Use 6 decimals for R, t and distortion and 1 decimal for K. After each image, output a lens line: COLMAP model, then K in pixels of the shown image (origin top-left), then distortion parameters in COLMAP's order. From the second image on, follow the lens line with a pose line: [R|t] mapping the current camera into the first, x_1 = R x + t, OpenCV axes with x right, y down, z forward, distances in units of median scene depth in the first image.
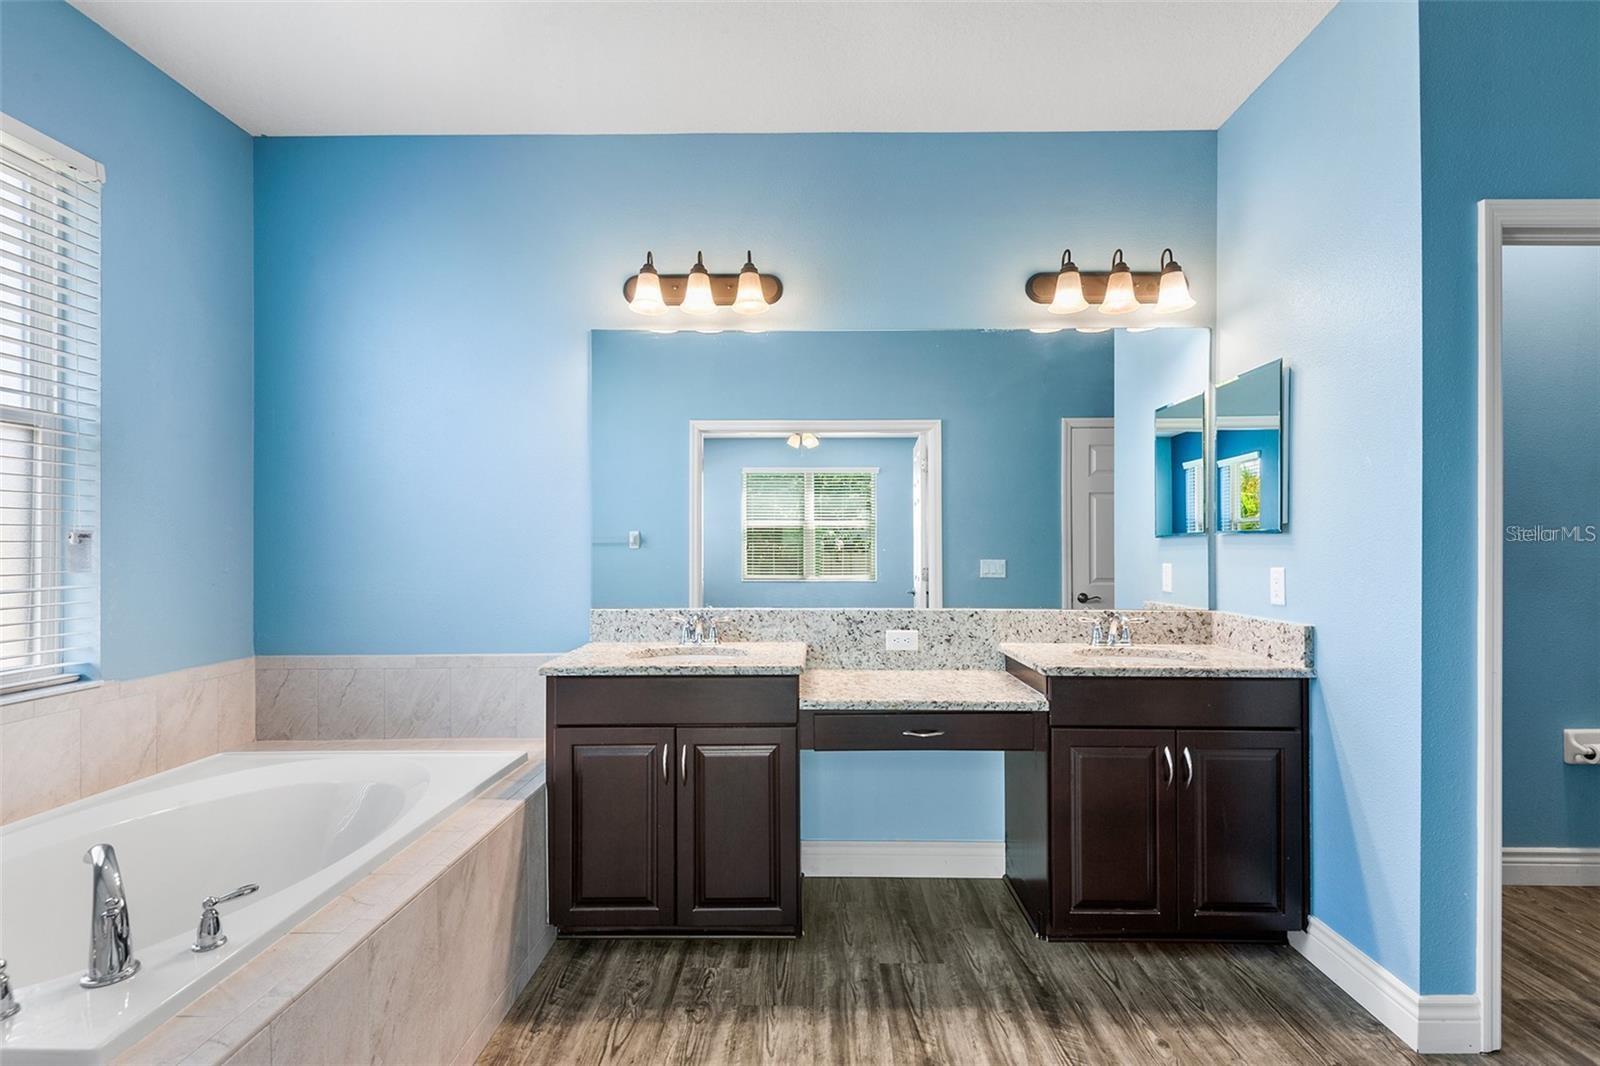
lens RADIAL K [[747.8, 0, 806.7], [0, 747.8, 541.6], [0, 0, 1]] dist [0.048523, -0.018300]
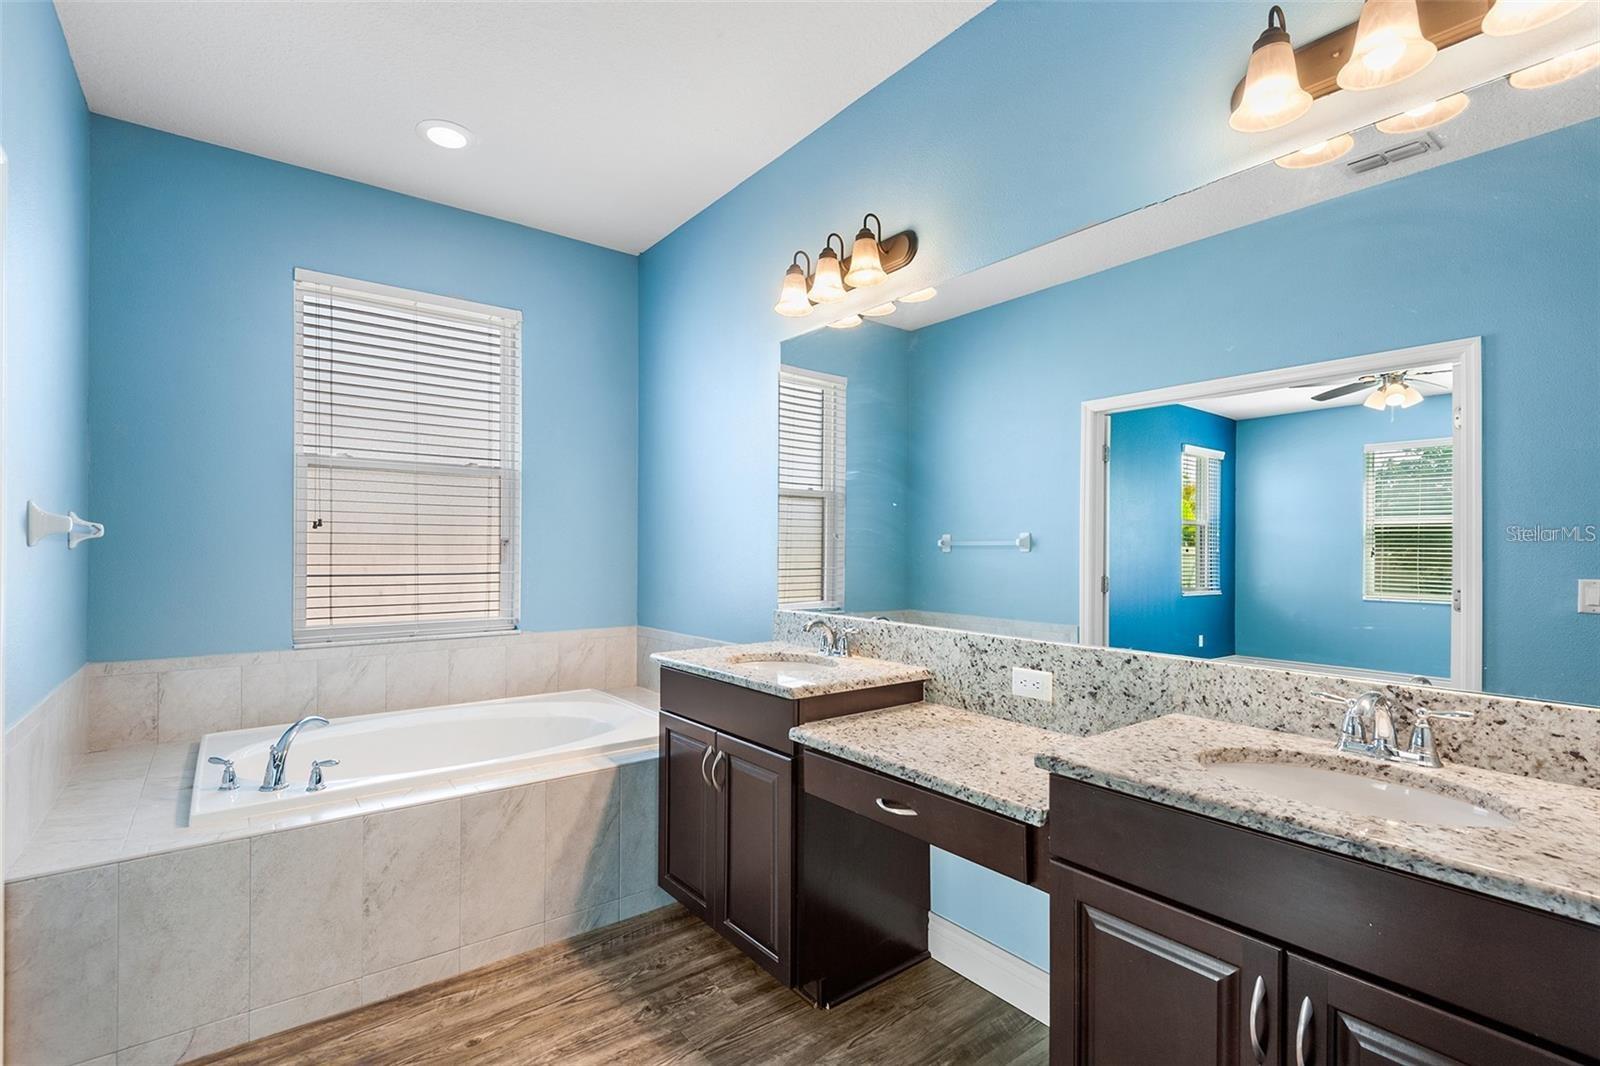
lens RADIAL K [[741.3, 0, 798.6], [0, 741.3, 546.5], [0, 0, 1]] dist [0.040384, -0.017947]
pose [[0.617023, 0.002060, -0.786943, 0.545505], [-0.000546, 0.999997, 0.002190, 0.000323], [0.786945, -0.000921, 0.617022, 0.391620]]
